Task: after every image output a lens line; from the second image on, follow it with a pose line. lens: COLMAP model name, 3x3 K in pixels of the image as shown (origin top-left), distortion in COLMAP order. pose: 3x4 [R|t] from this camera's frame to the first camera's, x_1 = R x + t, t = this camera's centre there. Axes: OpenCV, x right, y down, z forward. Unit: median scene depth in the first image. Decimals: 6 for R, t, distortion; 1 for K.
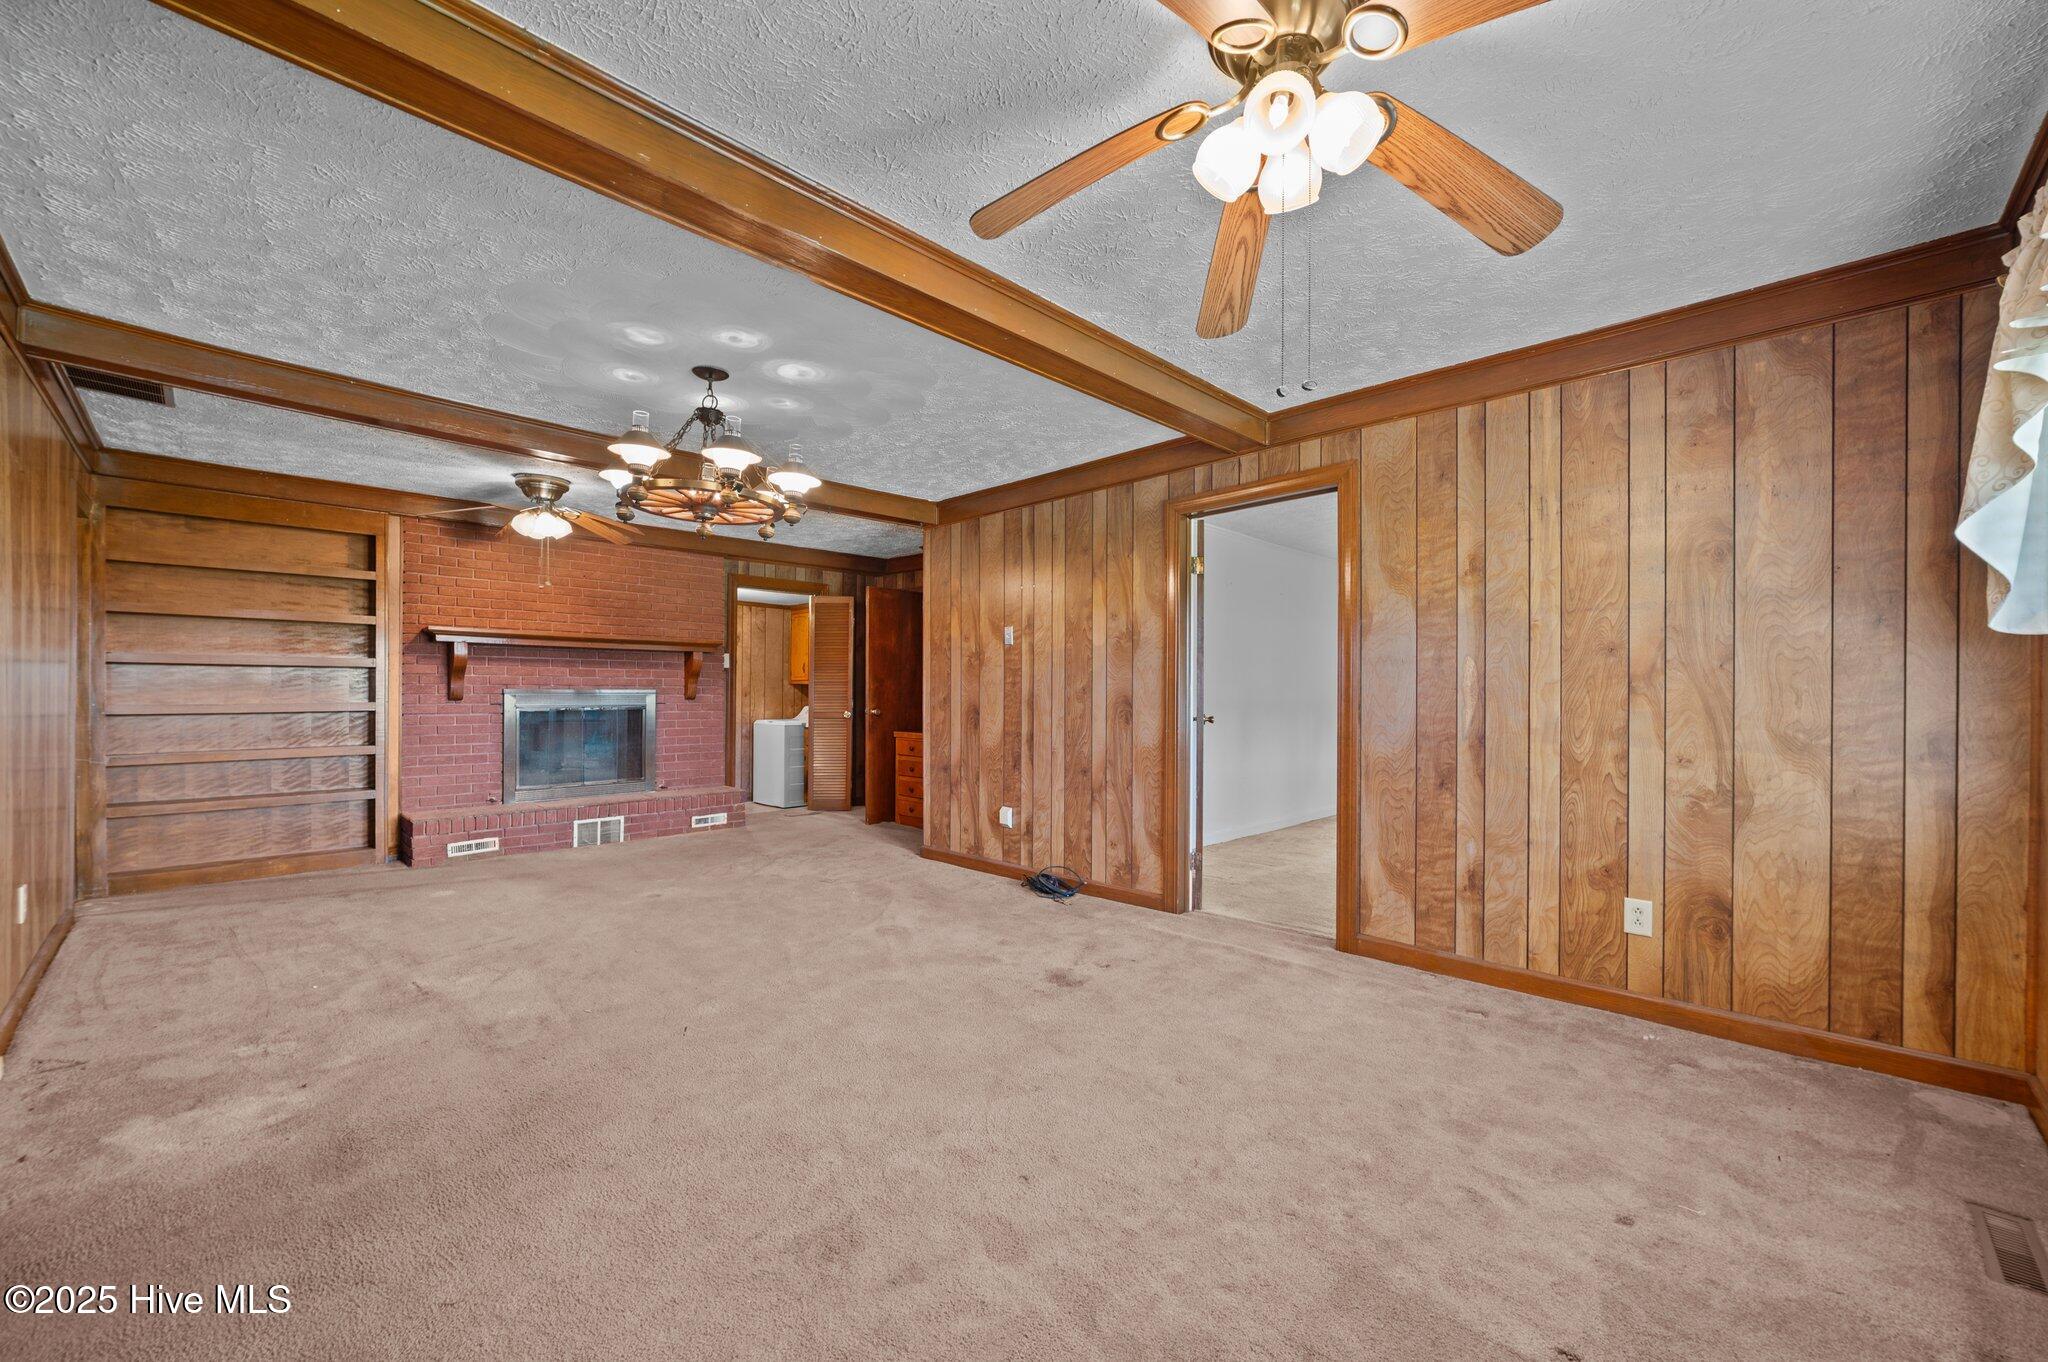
lens RADIAL K [[810.1, 0, 1020.0], [0, 810.1, 688.0], [0, 0, 1]] dist [-0.016058, 0.003258]
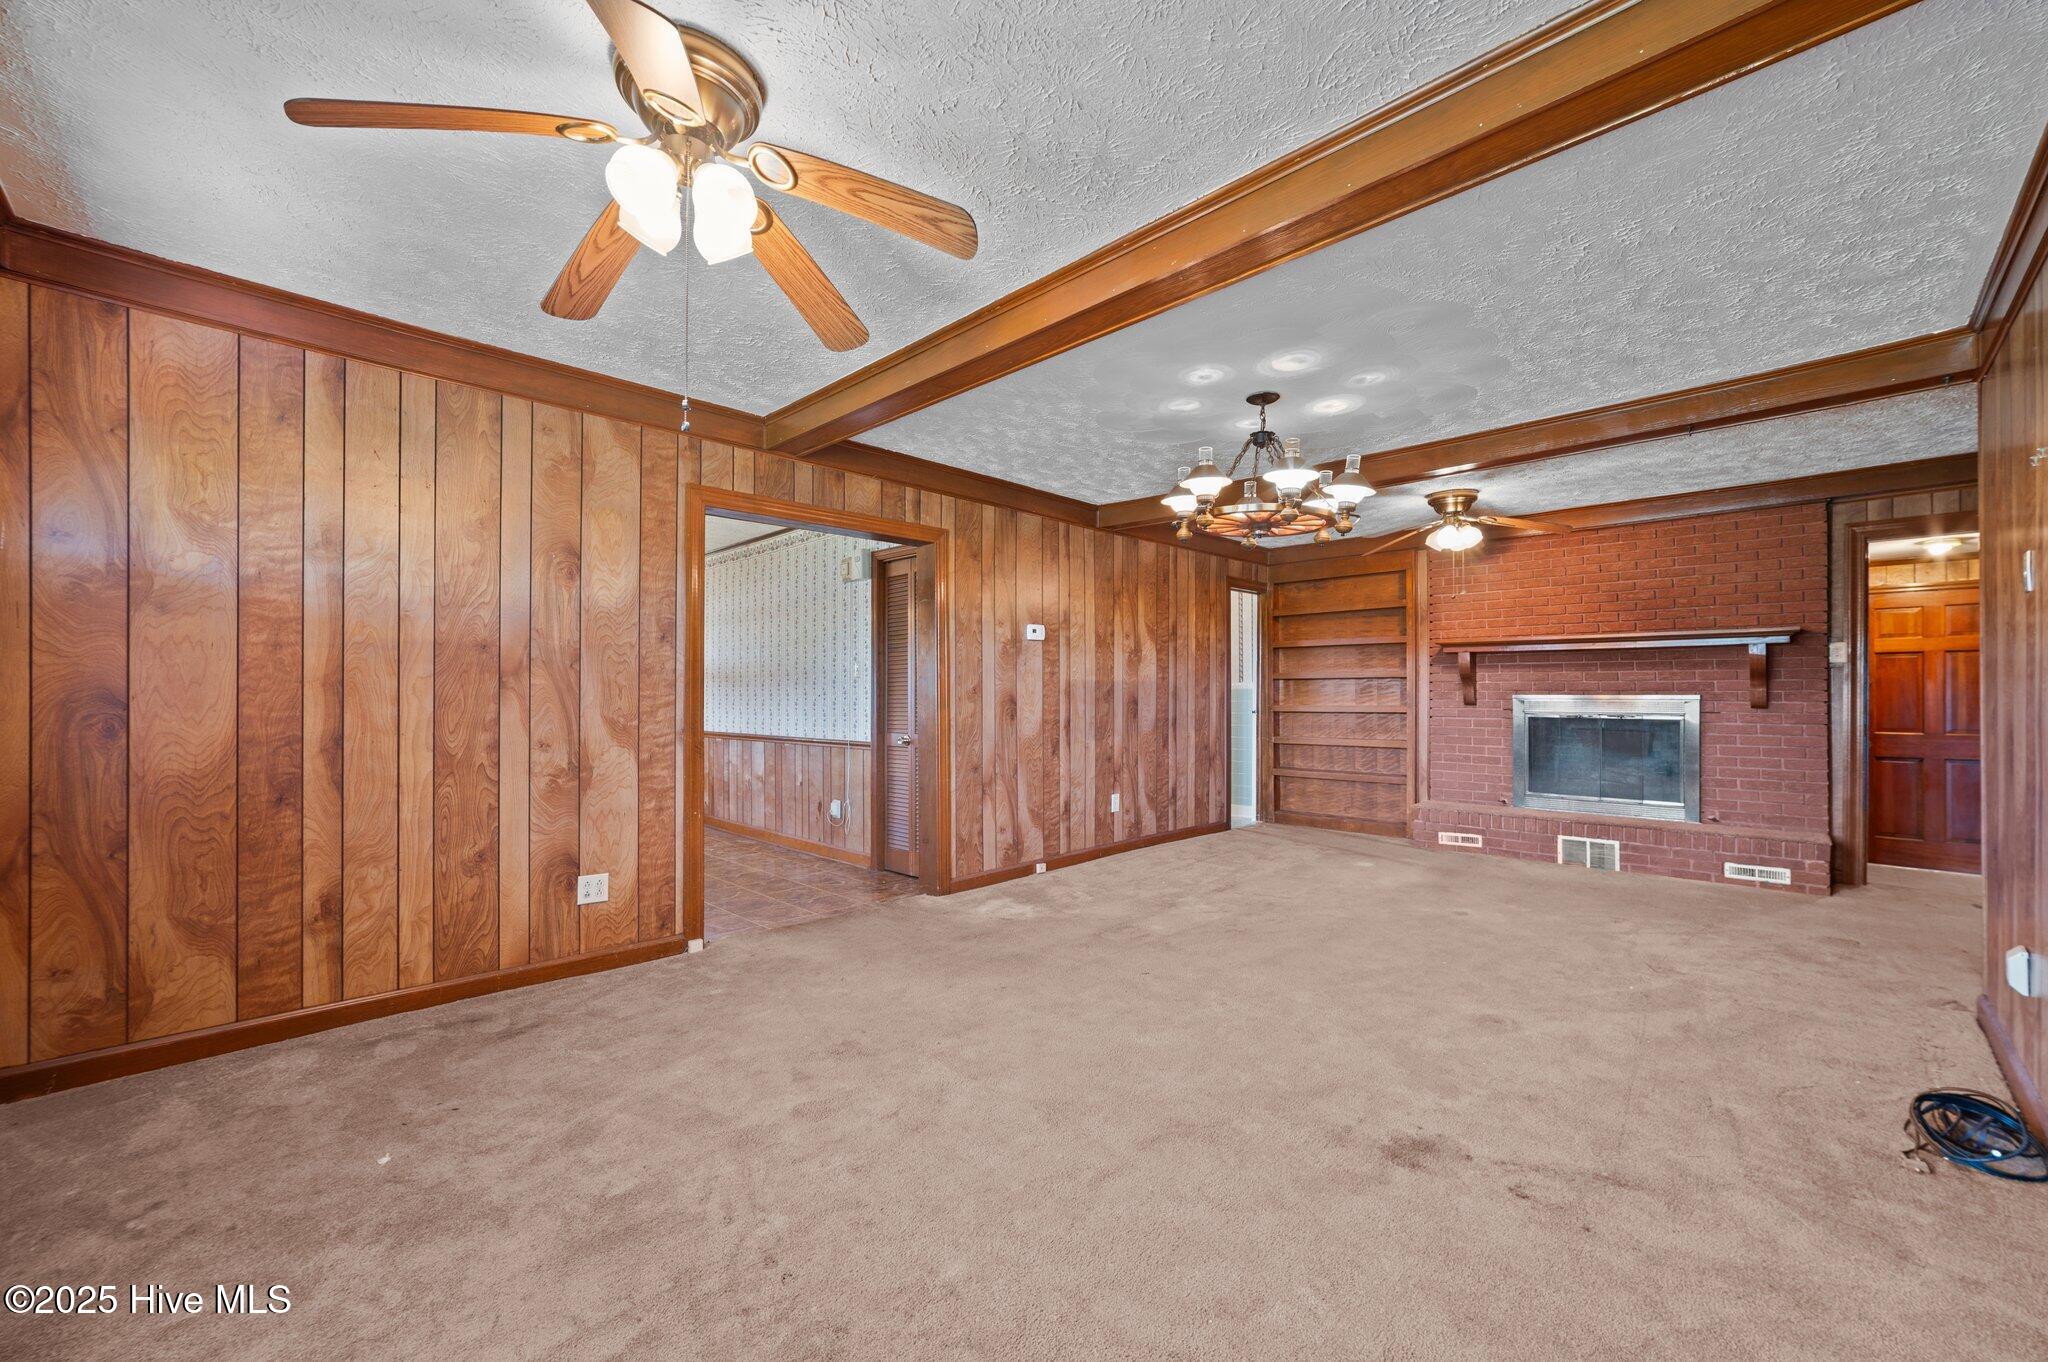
lens RADIAL K [[810.1, 0, 1042.9], [0, 810.1, 688.2], [0, 0, 1]] dist [-0.016058, 0.003258]
pose [[0.008174, -0.011684, -0.999898, 0.448510], [0.003087, 0.999927, -0.011659, 0.003405], [0.999962, -0.002991, 0.008209, 0.462137]]
